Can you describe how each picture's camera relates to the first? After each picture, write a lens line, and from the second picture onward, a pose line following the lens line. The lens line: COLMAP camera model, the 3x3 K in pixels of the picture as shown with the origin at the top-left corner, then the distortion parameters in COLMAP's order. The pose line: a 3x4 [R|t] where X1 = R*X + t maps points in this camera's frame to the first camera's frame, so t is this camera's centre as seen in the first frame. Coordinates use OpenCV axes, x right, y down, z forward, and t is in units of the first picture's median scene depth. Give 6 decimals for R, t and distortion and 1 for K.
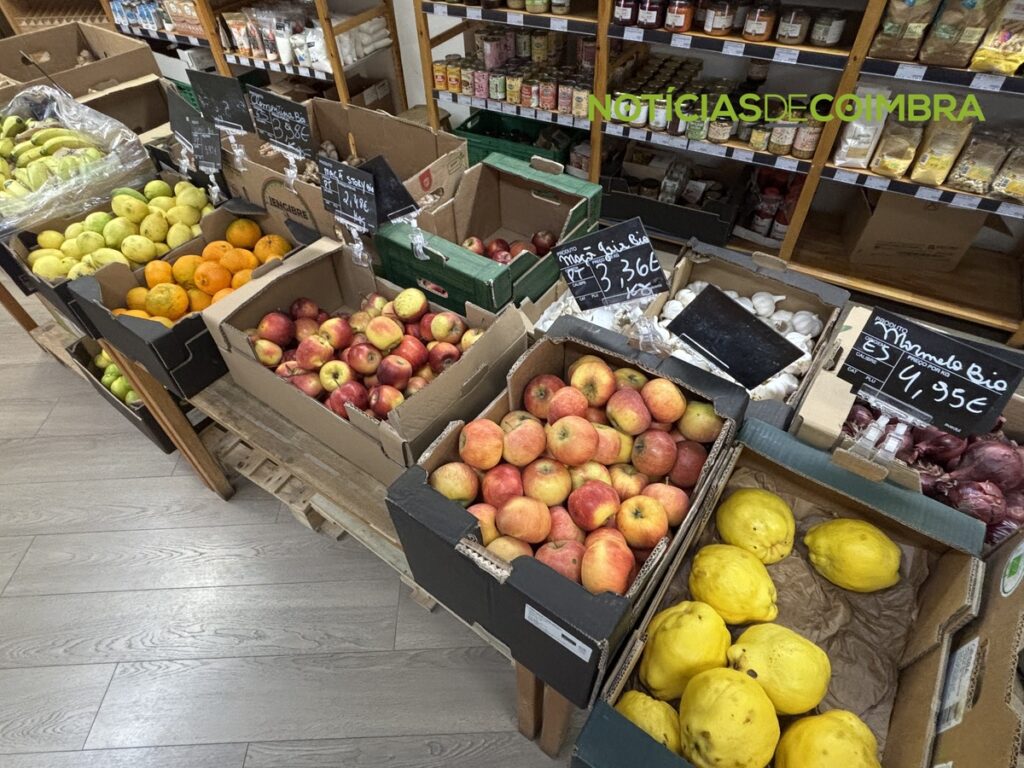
lens RADIAL K [[555.1, 0, 503.9], [0, 555.1, 384.0], [0, 0, 1]] dist [-0.005665, 0.000537]
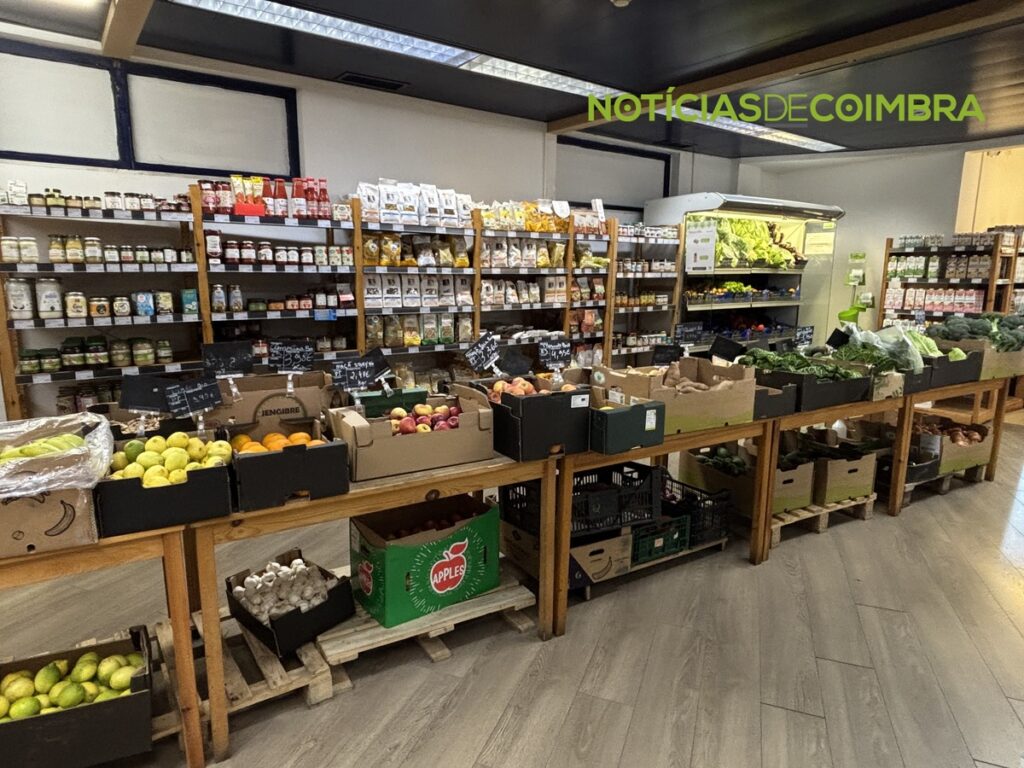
lens RADIAL K [[604.1, 0, 511.4], [0, 604.1, 384.9], [0, 0, 1]] dist [0.005417, -0.015344]
pose [[0.401660, -0.131942, 0.906234, -1.200123], [0.659095, 0.728688, -0.186031, 0.273896], [-0.635817, 0.672016, 0.379647, -0.087136]]
